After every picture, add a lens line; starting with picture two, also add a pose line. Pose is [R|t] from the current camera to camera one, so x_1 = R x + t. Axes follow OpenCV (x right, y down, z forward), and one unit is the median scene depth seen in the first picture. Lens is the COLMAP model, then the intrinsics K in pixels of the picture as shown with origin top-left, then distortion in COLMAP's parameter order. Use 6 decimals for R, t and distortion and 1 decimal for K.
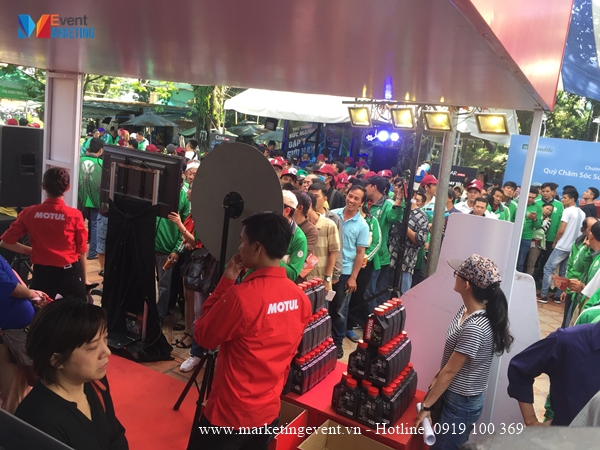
lens RADIAL K [[524.6, 0, 300.0], [0, 524.6, 225.0], [0, 0, 1]] dist [0.093912, -0.107709]
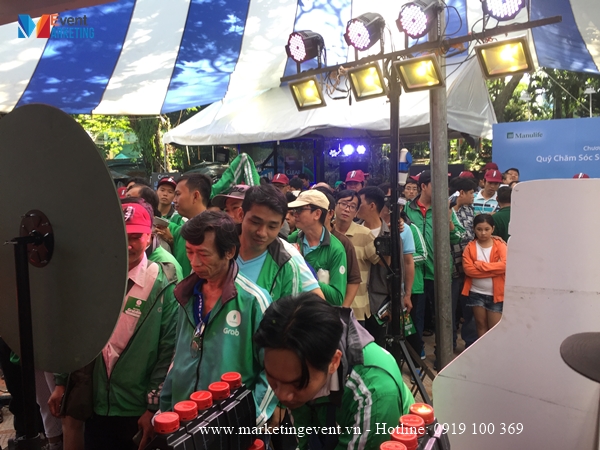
lens RADIAL K [[524.6, 0, 300.0], [0, 524.6, 225.0], [0, 0, 1]] dist [0.093912, -0.107709]
pose [[0.988468, -0.144900, 0.043991, 0.021488], [0.147654, 0.986724, -0.067631, 0.004319], [-0.033608, 0.073346, 0.996740, 0.135918]]
